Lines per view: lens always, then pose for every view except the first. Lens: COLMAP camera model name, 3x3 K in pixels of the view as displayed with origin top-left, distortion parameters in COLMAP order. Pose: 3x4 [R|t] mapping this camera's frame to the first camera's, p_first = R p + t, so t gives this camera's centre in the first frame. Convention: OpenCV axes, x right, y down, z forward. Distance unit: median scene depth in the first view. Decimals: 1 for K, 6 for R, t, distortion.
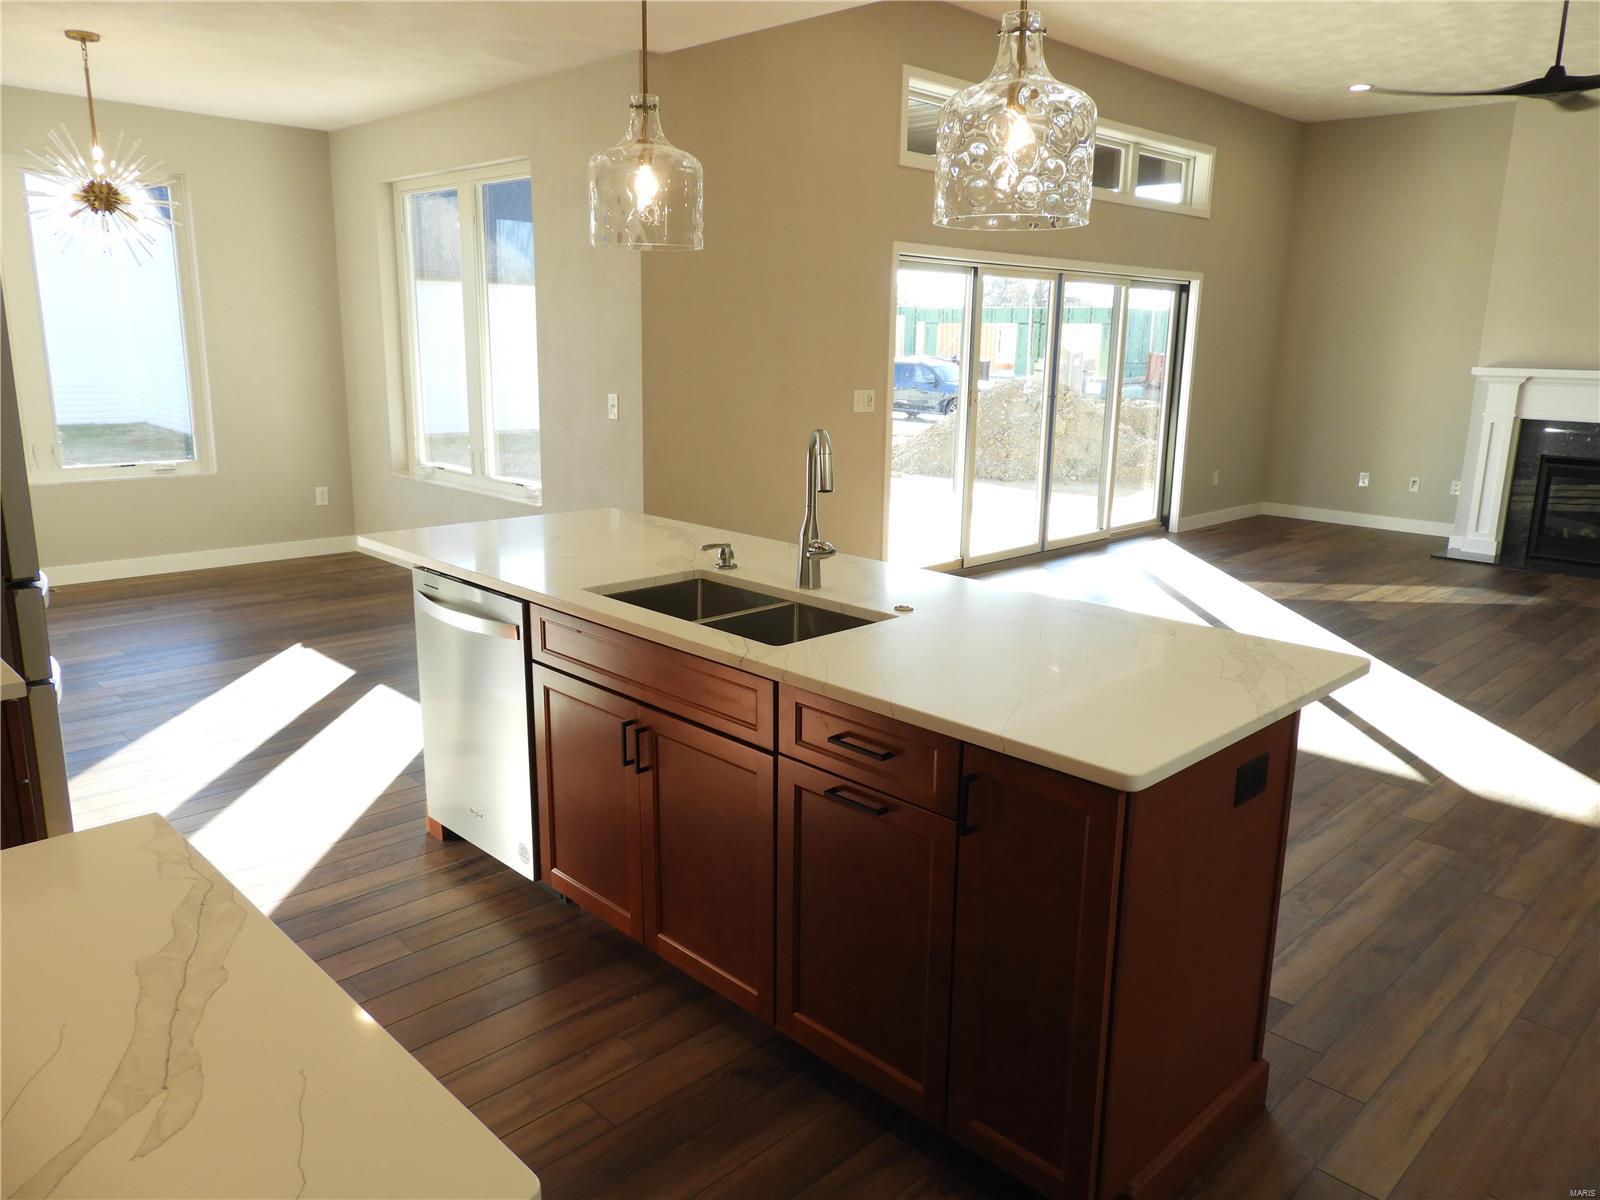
lens RADIAL K [[1135.5, 0, 814.6], [0, 1135.5, 594.9], [0, 0, 1]] dist [0.015413, -0.012404]
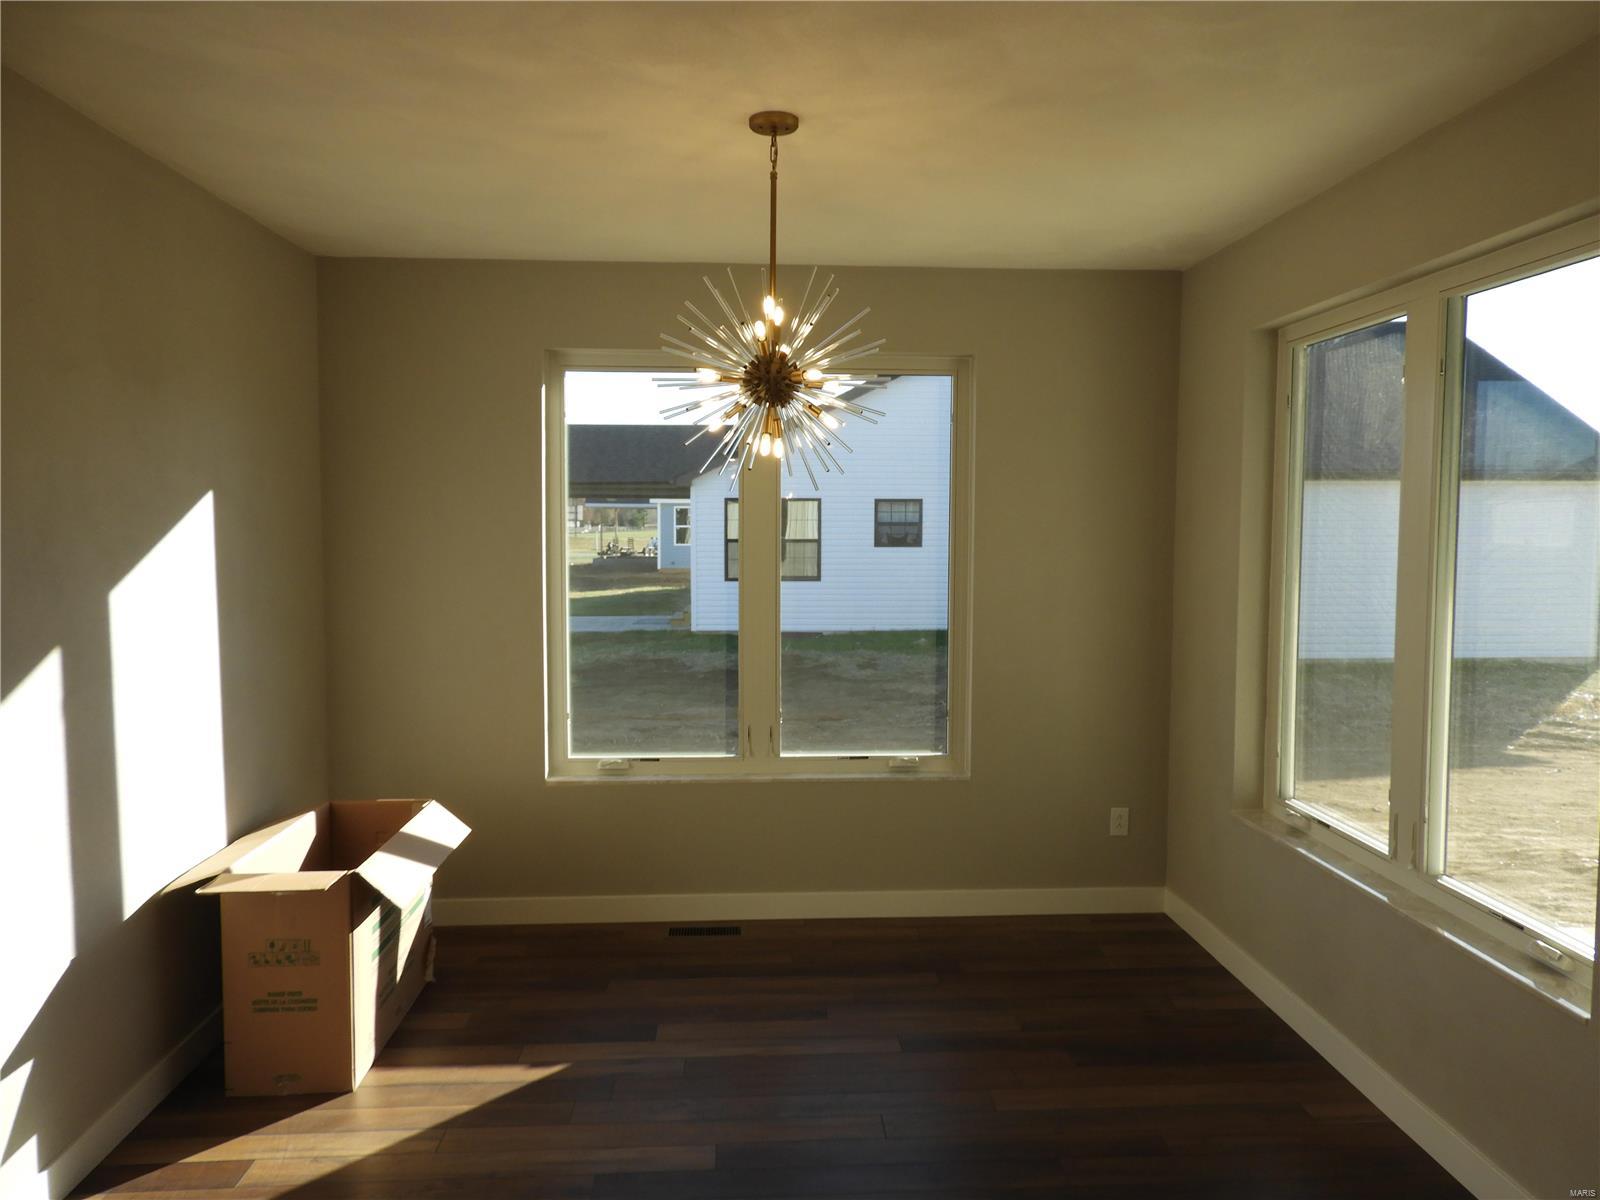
lens RADIAL K [[1141.7, 0, 817.2], [0, 1141.7, 603.0], [0, 0, 1]] dist [0.046704, -0.002306]
pose [[0.749212, 0.030084, -0.661646, -0.144319], [-0.138726, 0.983937, -0.112349, -0.118026], [0.647639, 0.175961, 0.741351, 0.411390]]
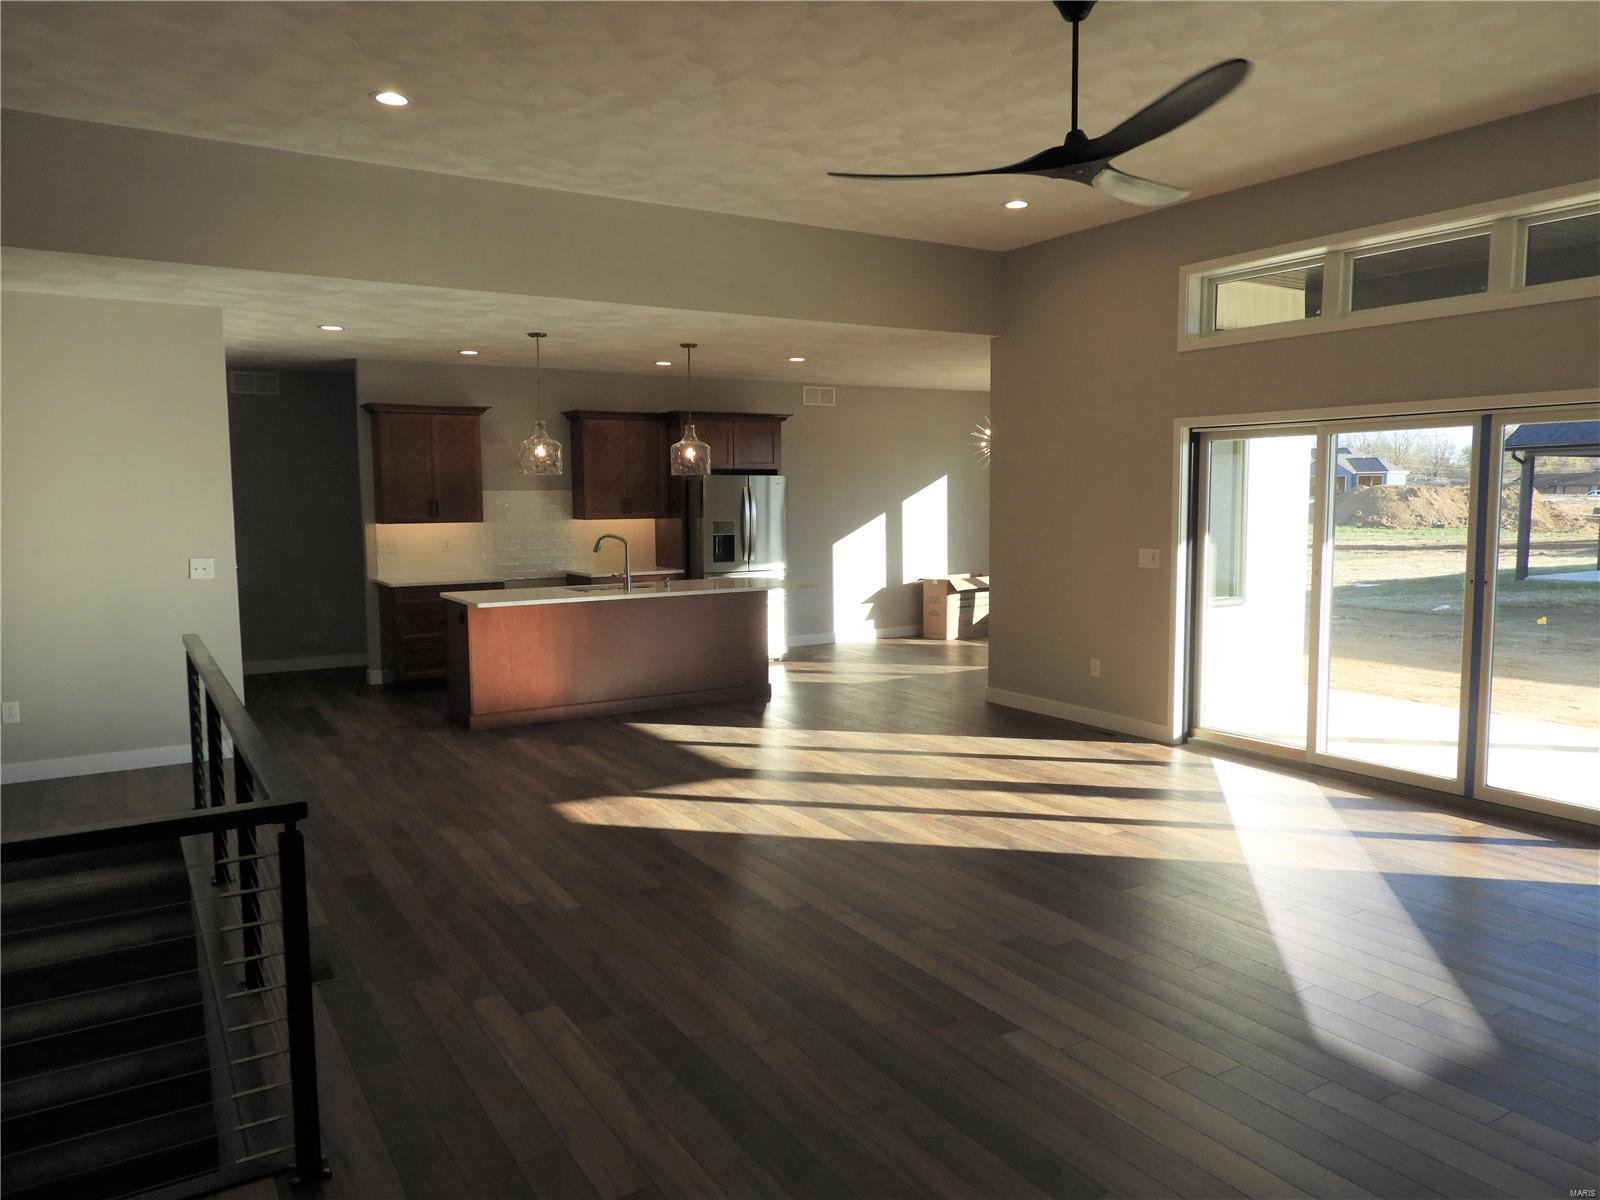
lens RADIAL K [[1117.2, 0, 800.0], [0, 1117.2, 600.0], [0, 0, 1]] dist [-0.003317, -0.005557]
pose [[-0.226119, 0.076817, -0.971066, 1.055360], [-0.212491, 0.968988, 0.126133, -0.171504], [0.950641, 0.234864, -0.202784, 0.787552]]
